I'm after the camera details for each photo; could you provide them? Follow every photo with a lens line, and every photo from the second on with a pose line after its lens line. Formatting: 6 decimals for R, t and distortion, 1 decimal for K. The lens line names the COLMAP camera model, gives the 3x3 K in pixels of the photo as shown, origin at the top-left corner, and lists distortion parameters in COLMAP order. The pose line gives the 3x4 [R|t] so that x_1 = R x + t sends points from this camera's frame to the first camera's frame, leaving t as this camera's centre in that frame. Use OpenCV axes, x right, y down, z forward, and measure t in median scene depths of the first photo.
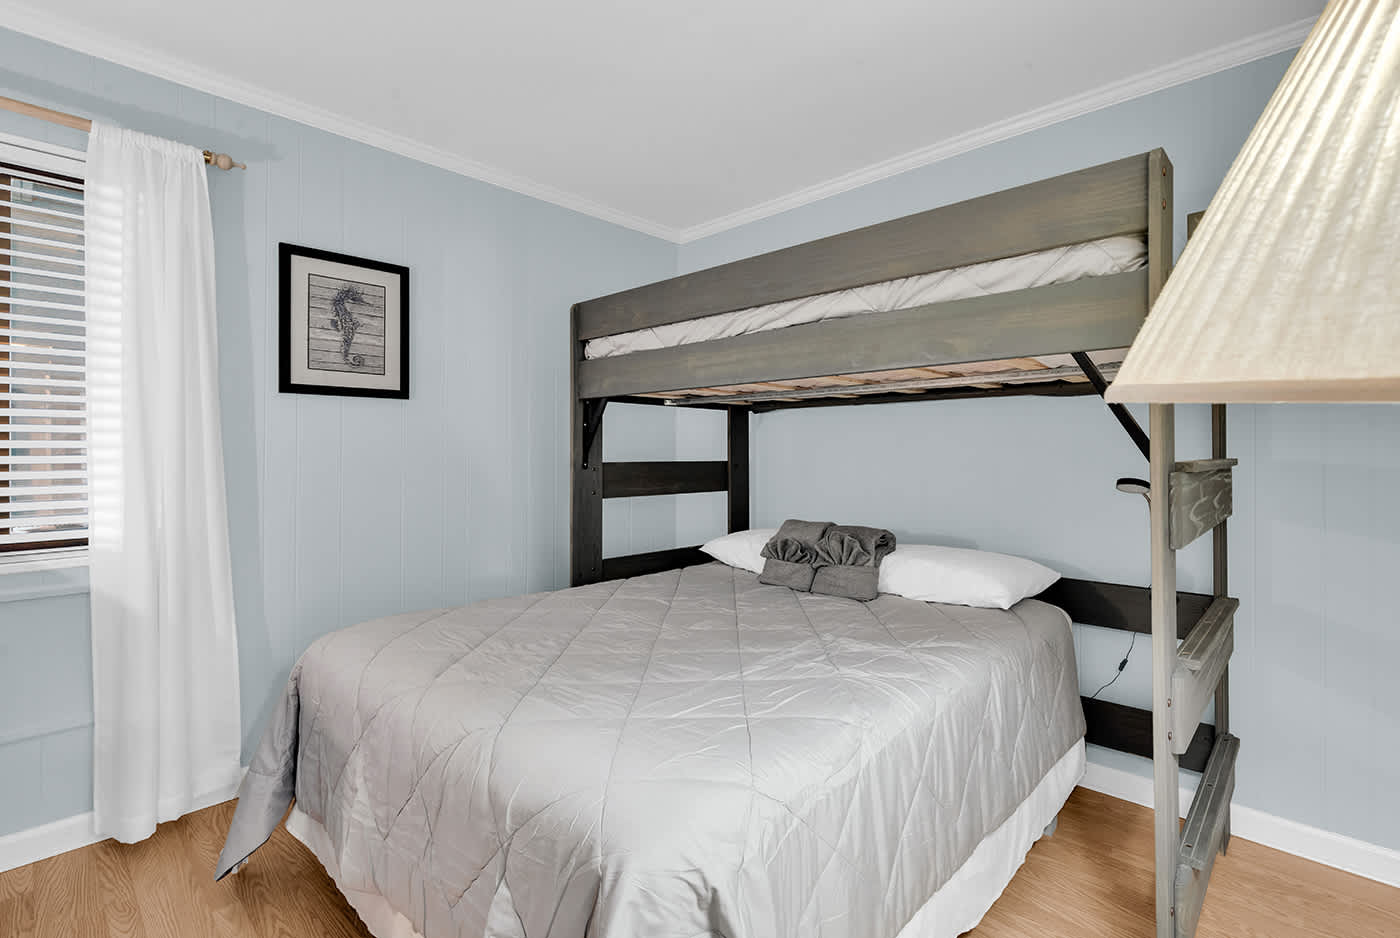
lens RADIAL K [[650.9, 0, 674.5], [0, 650.9, 445.5], [0, 0, 1]] dist [0.005752, -0.000464]
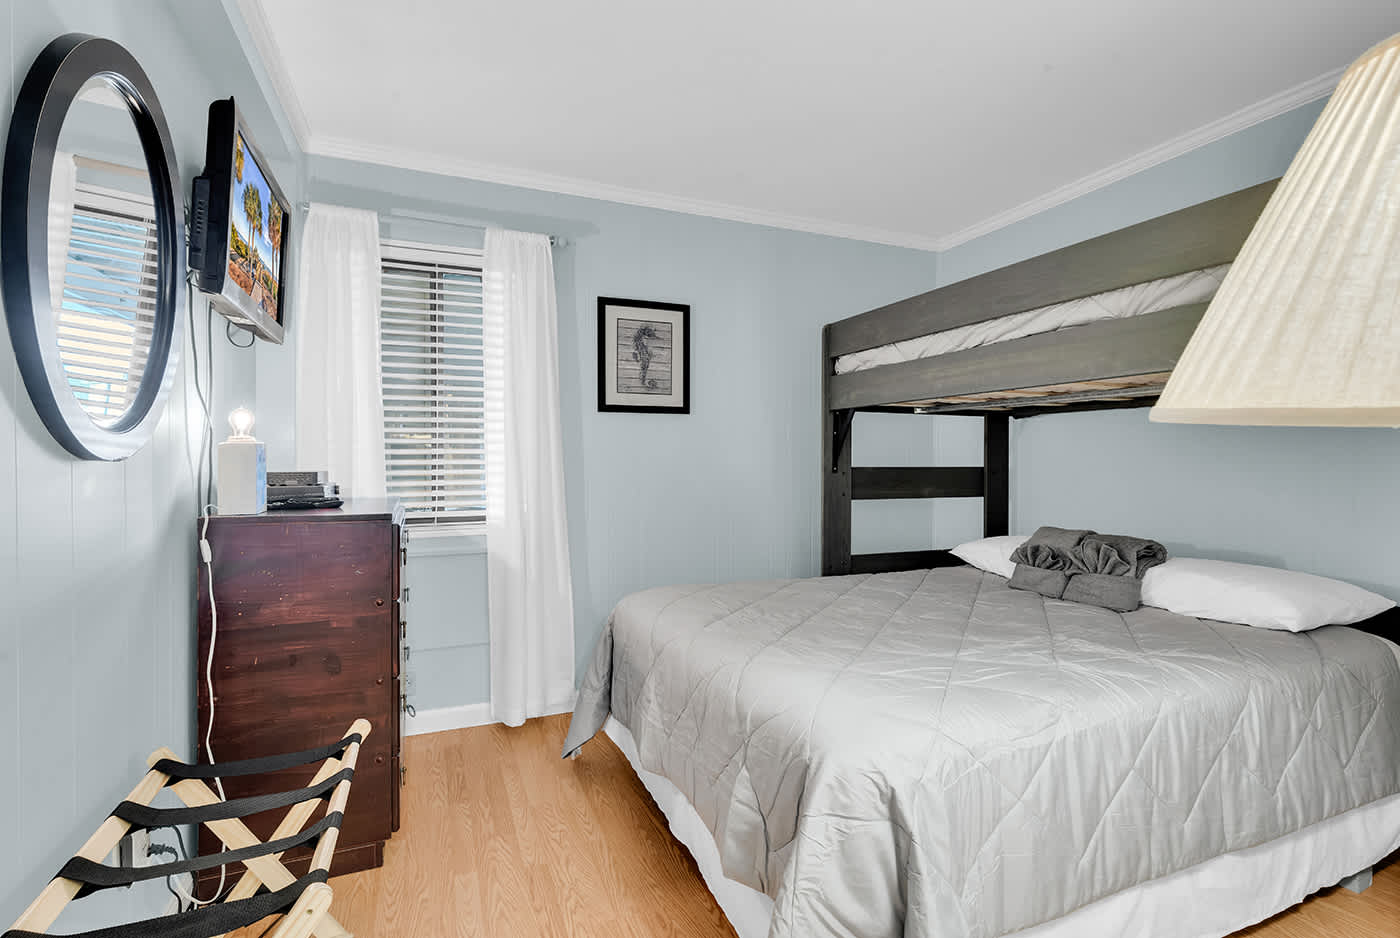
lens RADIAL K [[650.9, 0, 698.8], [0, 650.9, 463.5], [0, 0, 1]] dist [0.005752, -0.000464]
pose [[0.927035, 0.005590, -0.374934, 0.088727], [0.001124, 0.999843, 0.017686, 0.000041], [0.374974, -0.016817, 0.926883, -0.167987]]
